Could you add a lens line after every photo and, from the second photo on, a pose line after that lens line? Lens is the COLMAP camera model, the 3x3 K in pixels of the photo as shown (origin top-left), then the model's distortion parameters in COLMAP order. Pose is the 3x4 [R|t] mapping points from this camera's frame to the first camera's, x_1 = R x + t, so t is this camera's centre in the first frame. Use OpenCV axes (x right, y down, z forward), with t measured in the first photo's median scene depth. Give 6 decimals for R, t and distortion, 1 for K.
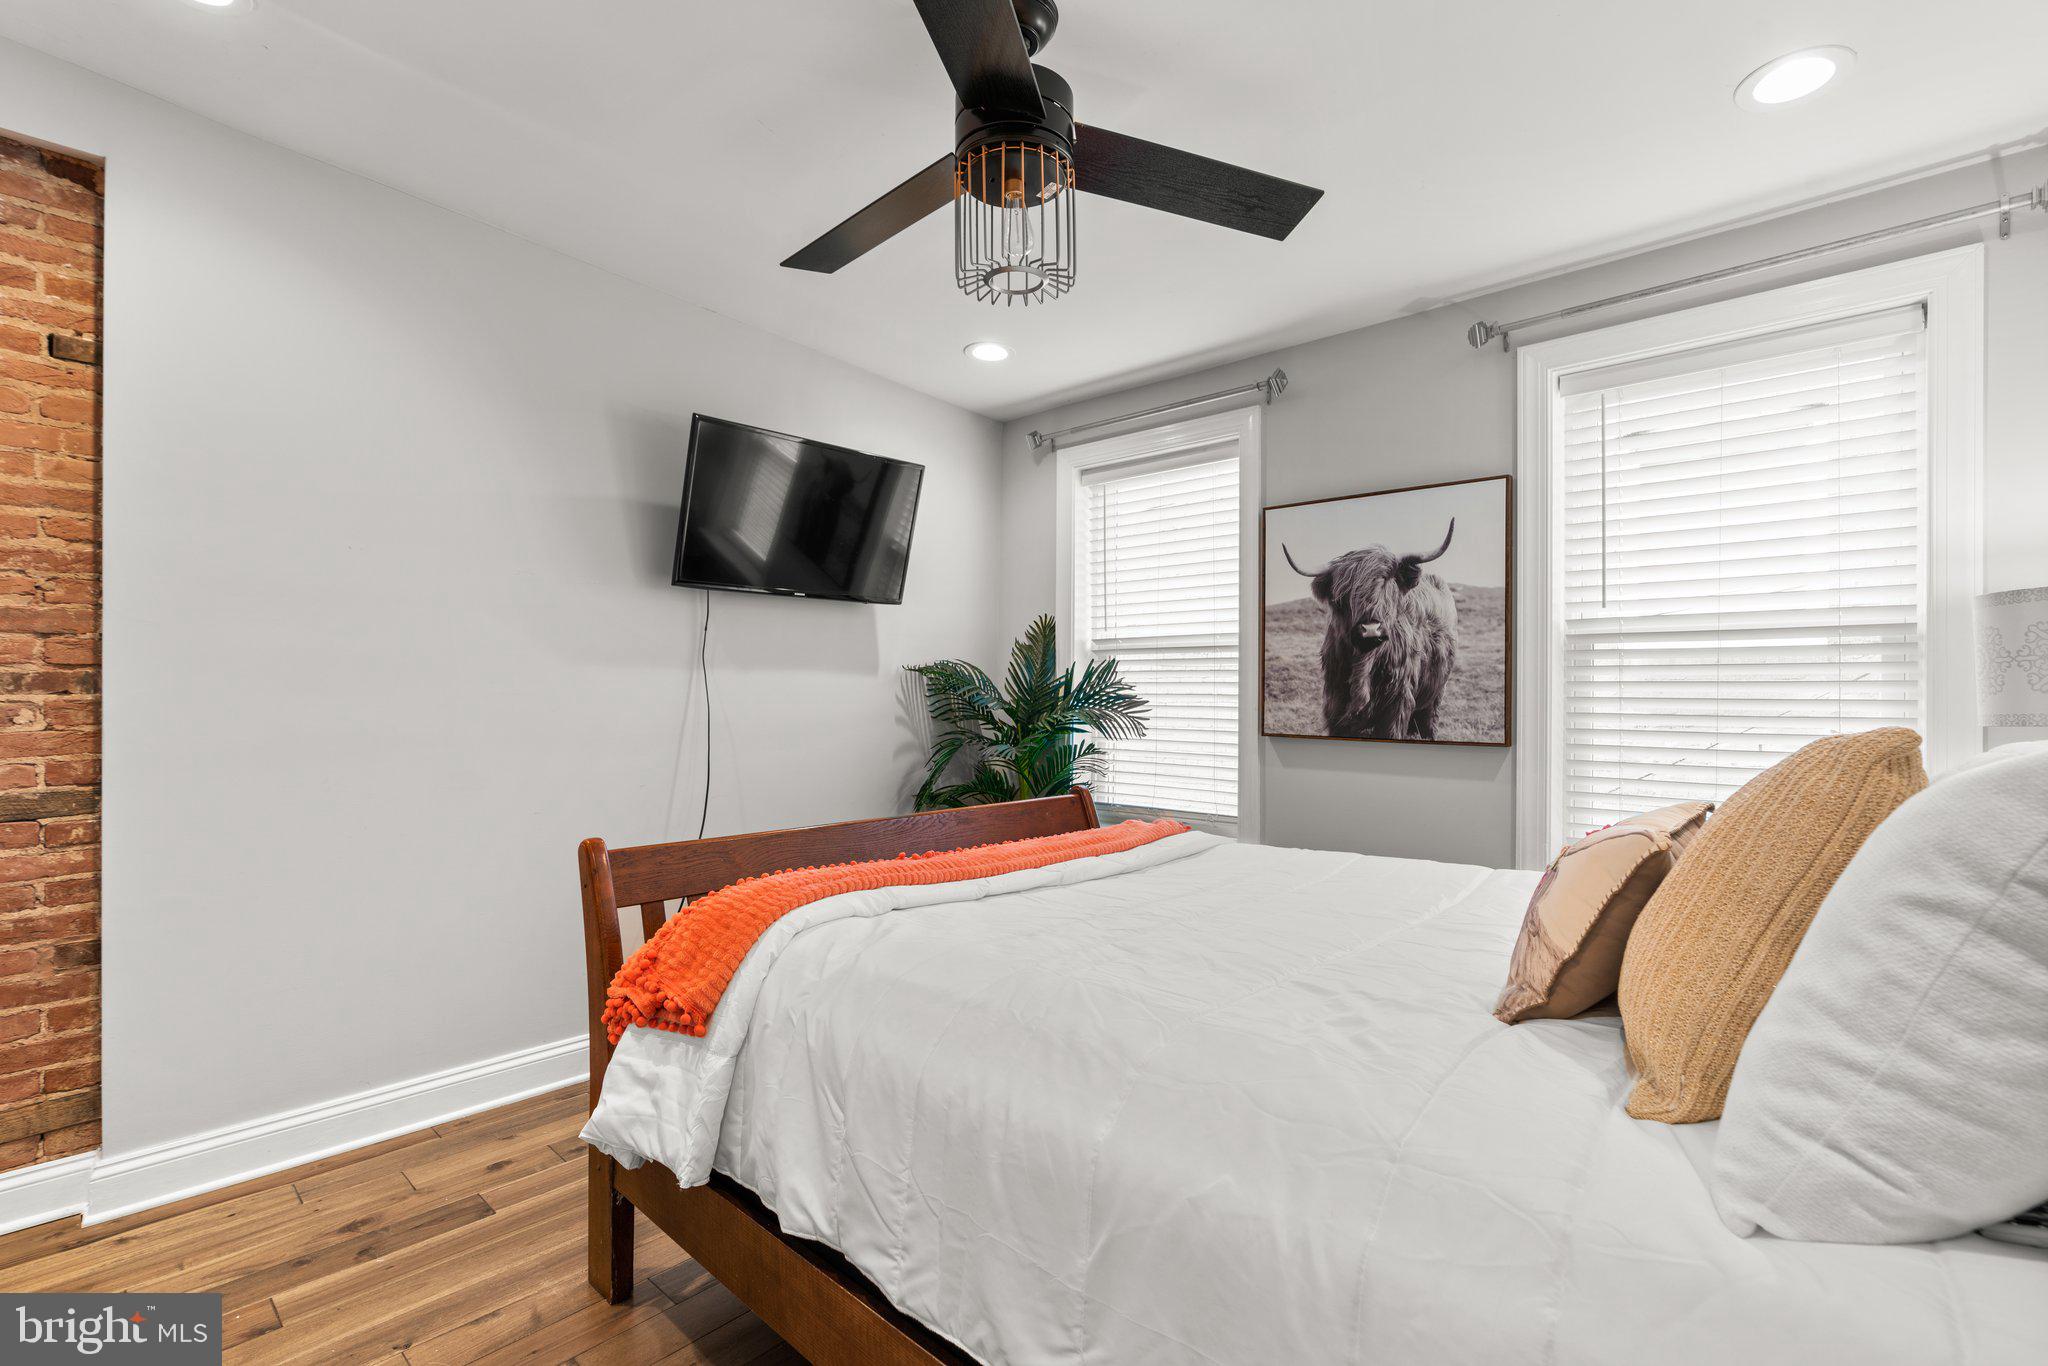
lens RADIAL K [[922.8, 0, 1029.3], [0, 922.8, 696.3], [0, 0, 1]] dist [-0.010326, 0.000783]
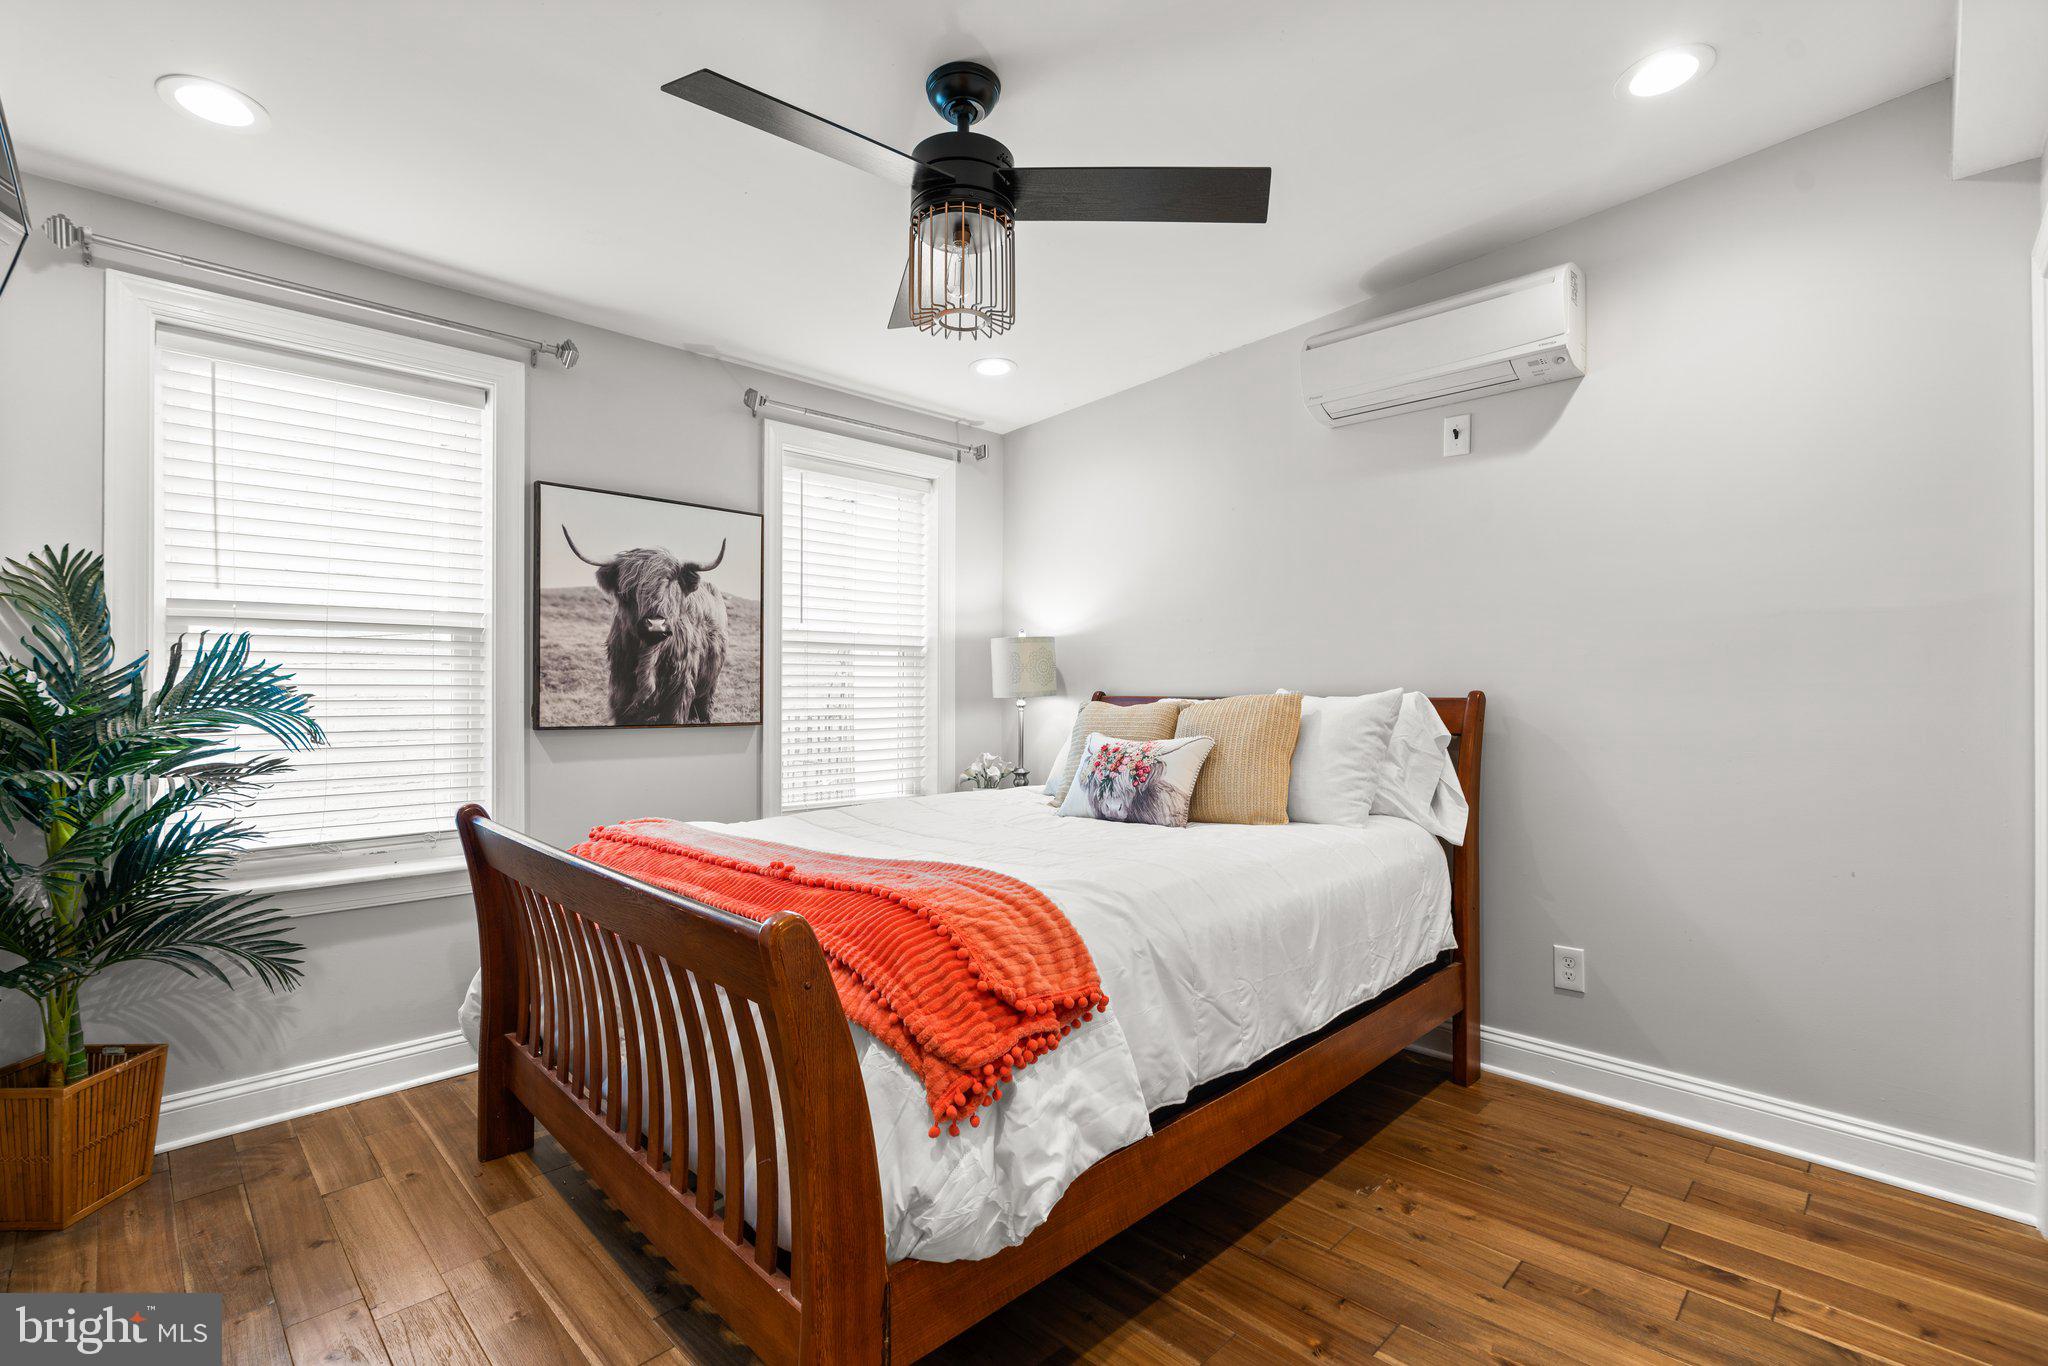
lens RADIAL K [[922.8, 0, 1029.3], [0, 922.8, 696.3], [0, 0, 1]] dist [-0.010326, 0.000783]
pose [[0.038597, -0.012612, 0.999175, -0.696163], [0.005906, 0.999906, 0.012393, 0.001020], [-0.999237, 0.005423, 0.038668, 0.522354]]
